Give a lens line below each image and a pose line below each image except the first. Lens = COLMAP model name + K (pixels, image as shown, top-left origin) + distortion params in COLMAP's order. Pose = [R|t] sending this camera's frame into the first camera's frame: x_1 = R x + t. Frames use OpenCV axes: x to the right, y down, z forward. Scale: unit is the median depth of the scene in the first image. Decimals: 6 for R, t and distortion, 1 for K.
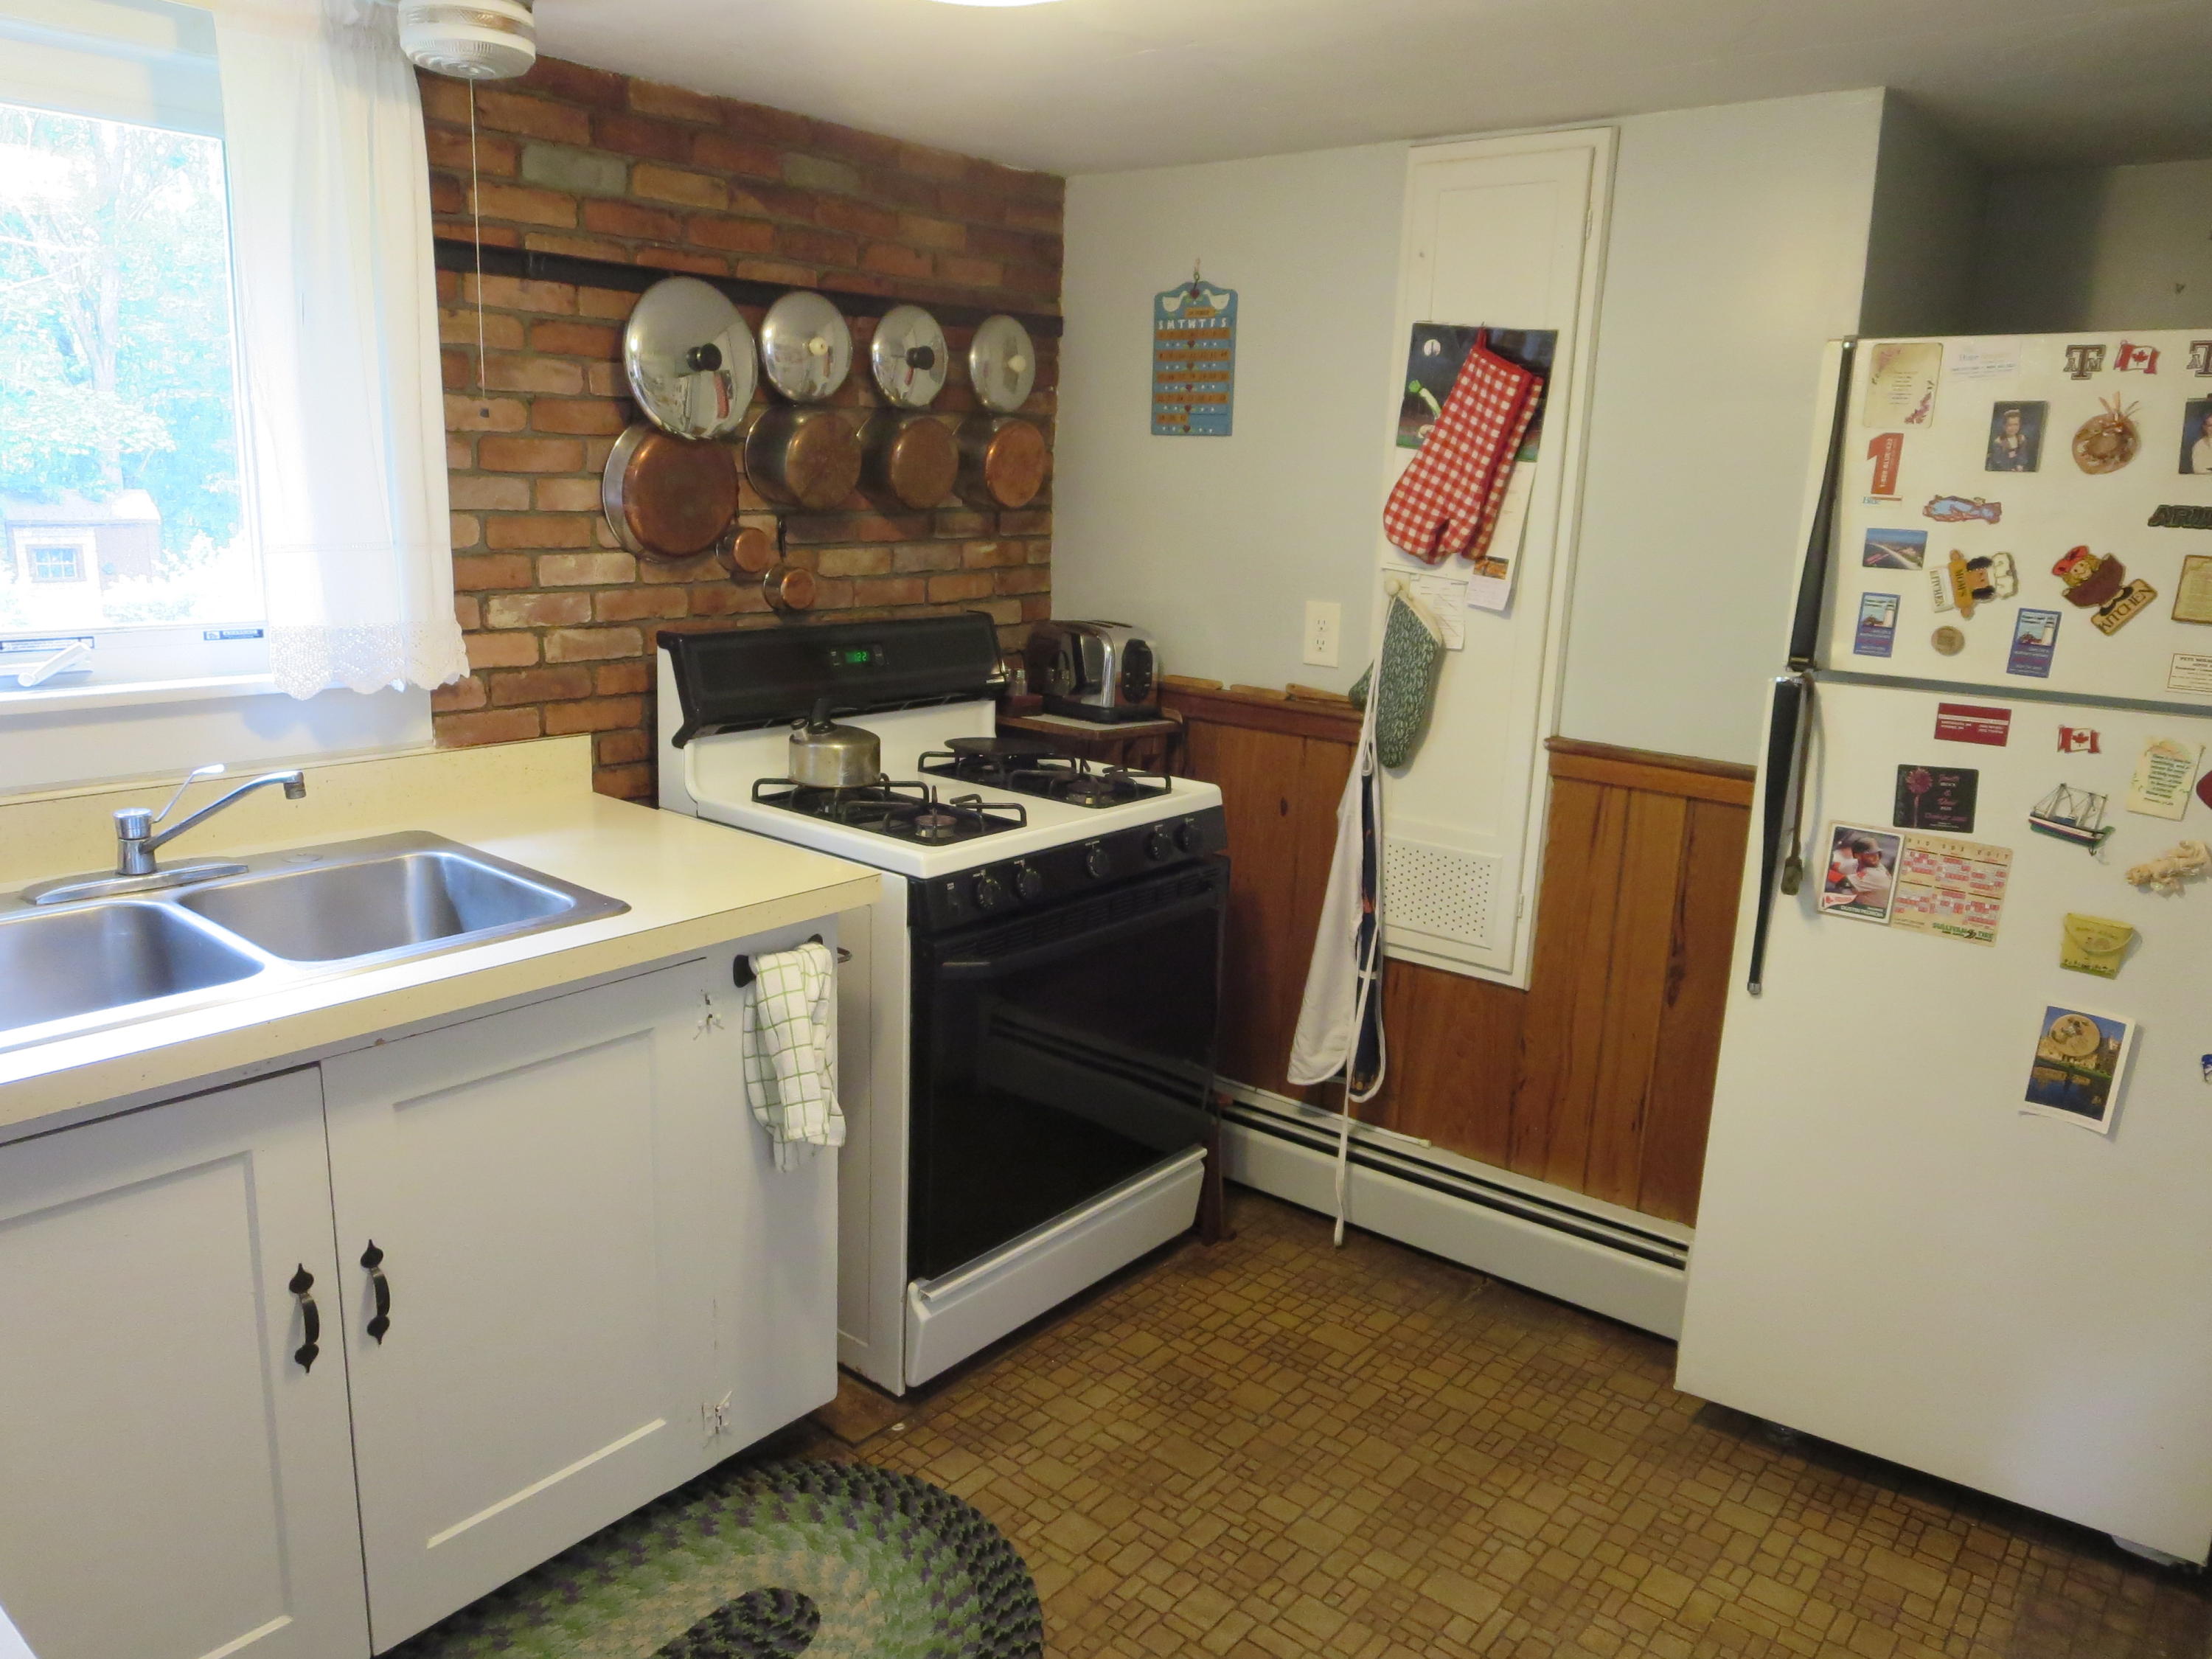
lens RADIAL K [[1582.0, 0, 1100.5], [0, 1582.0, 831.0], [0, 0, 1]] dist [-0.019935, -0.000830]
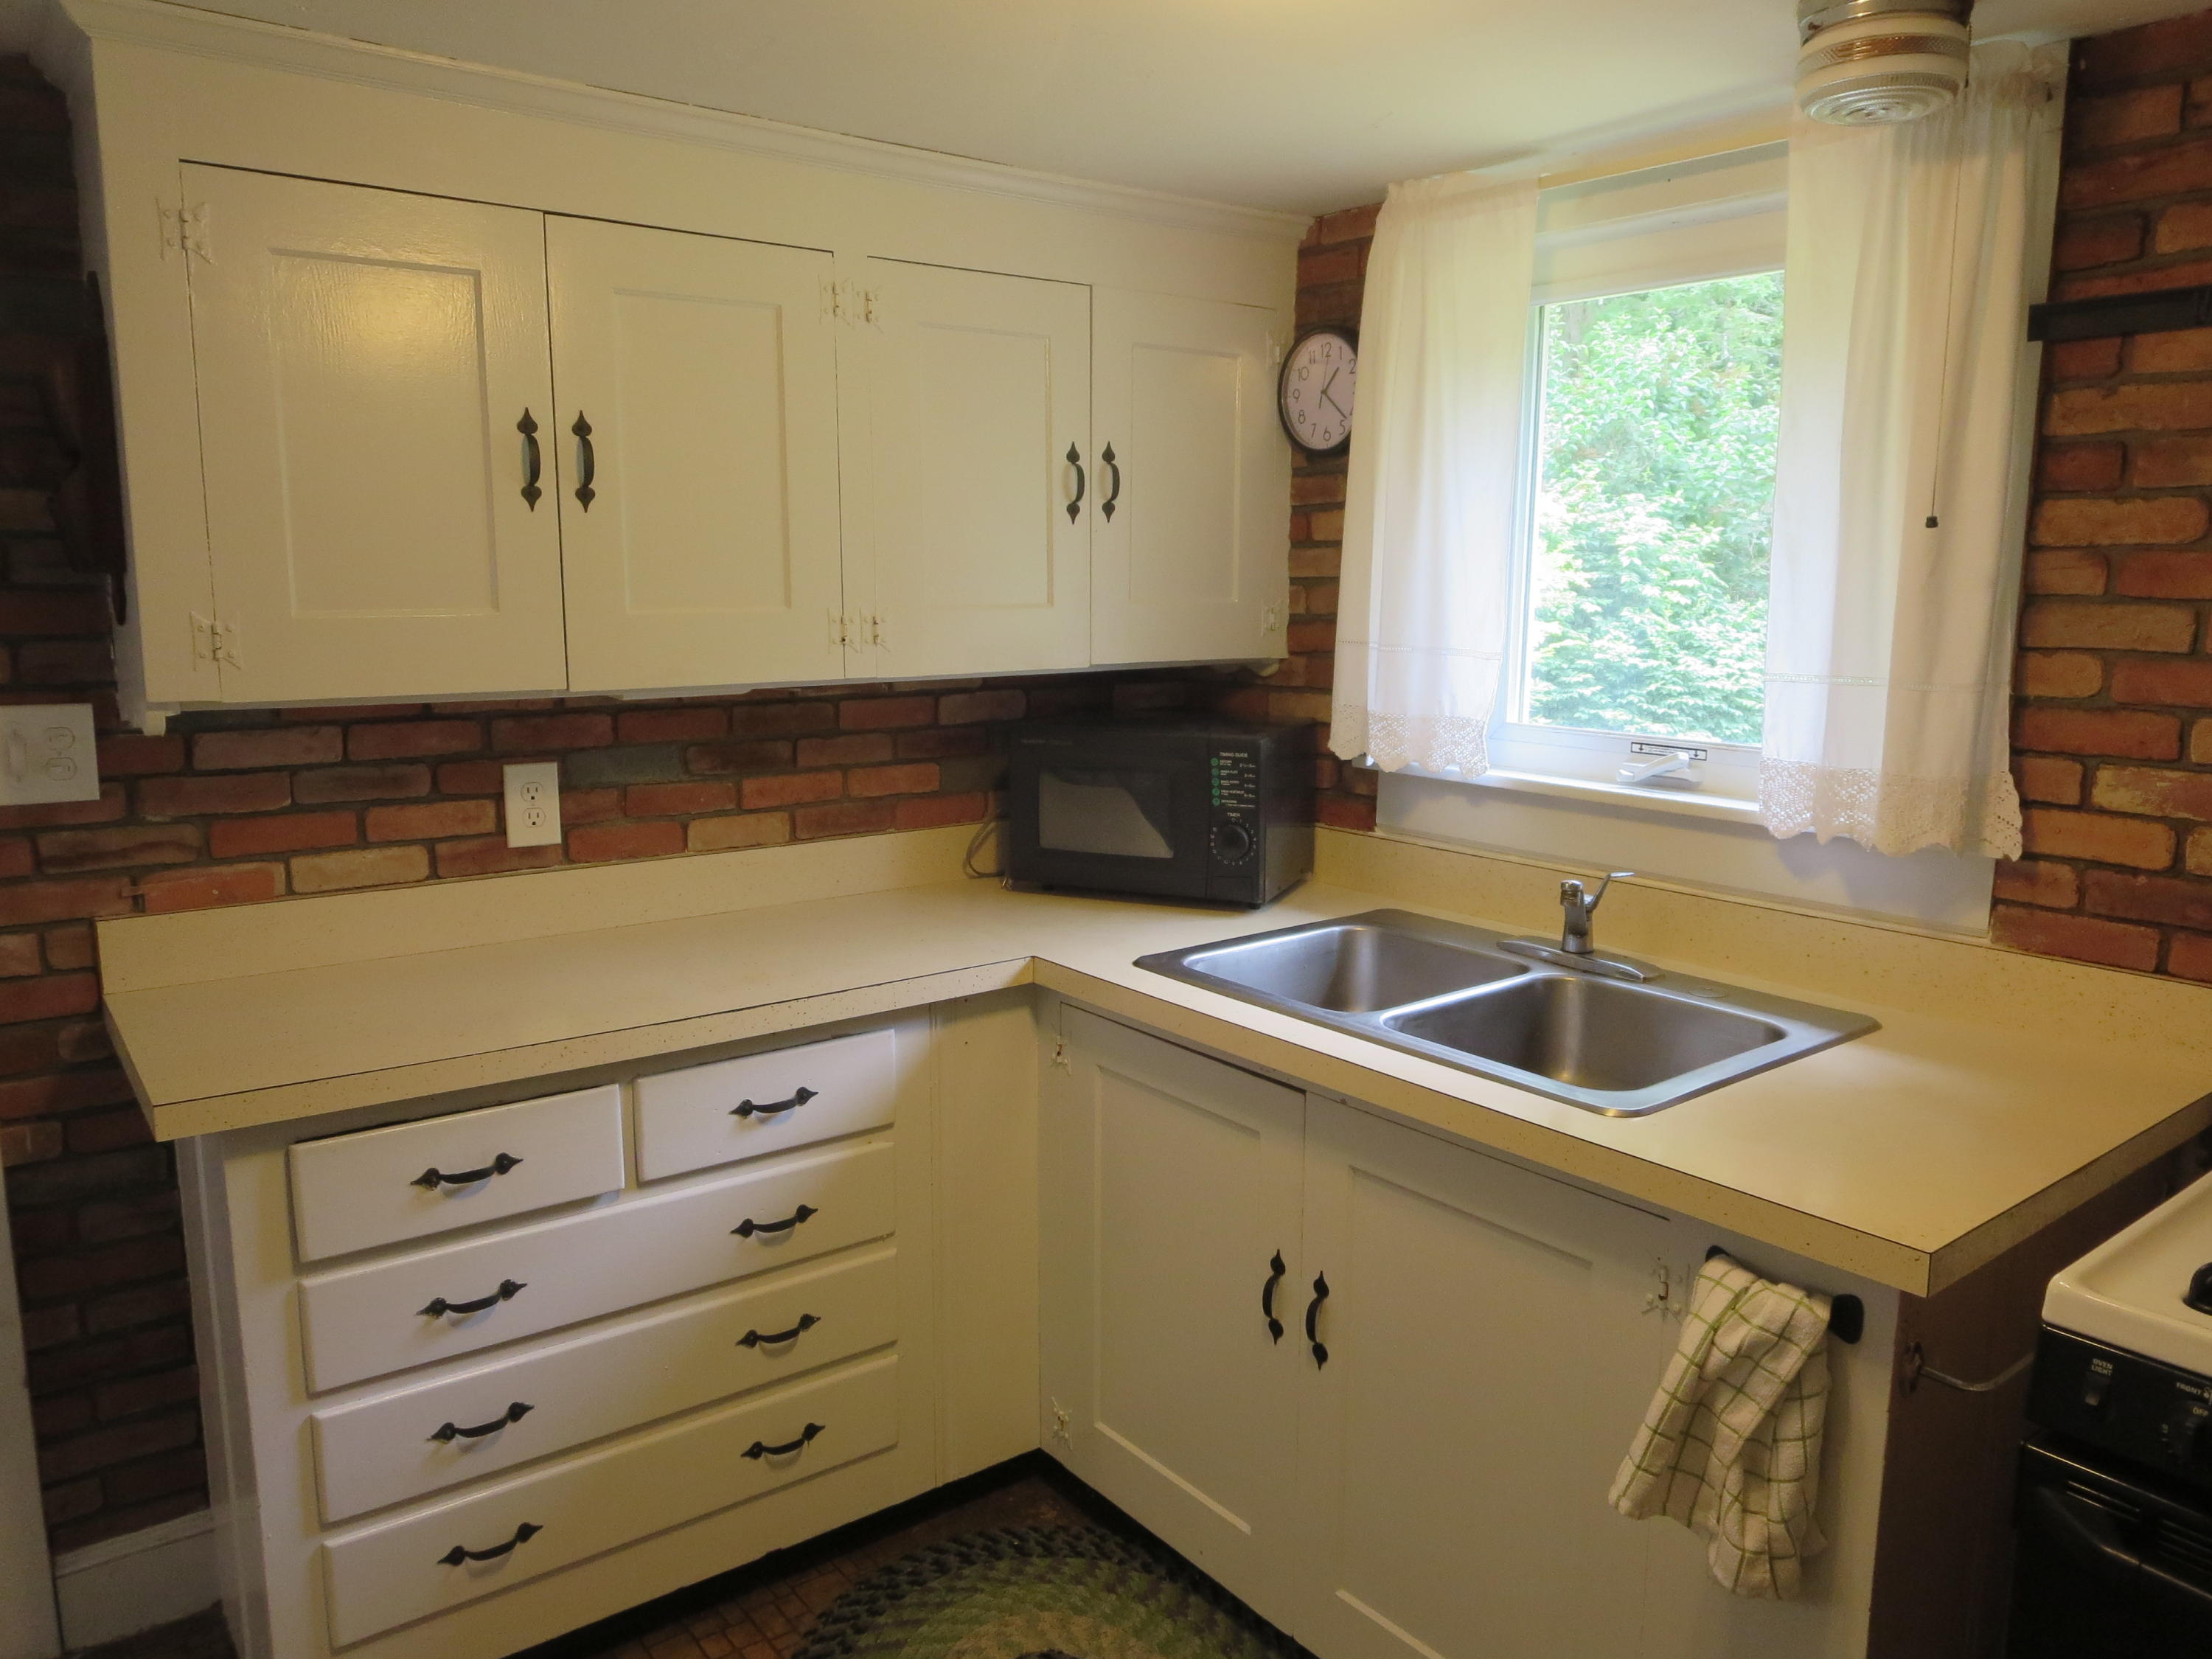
lens RADIAL K [[1582.0, 0, 1104.4], [0, 1582.0, 825.7], [0, 0, 1]] dist [-0.019935, -0.000830]
pose [[-0.241961, 0.116823, -0.963228, 0.443486], [-0.225893, 0.958665, 0.173013, -0.145410], [0.943625, 0.259448, -0.205570, 0.728641]]
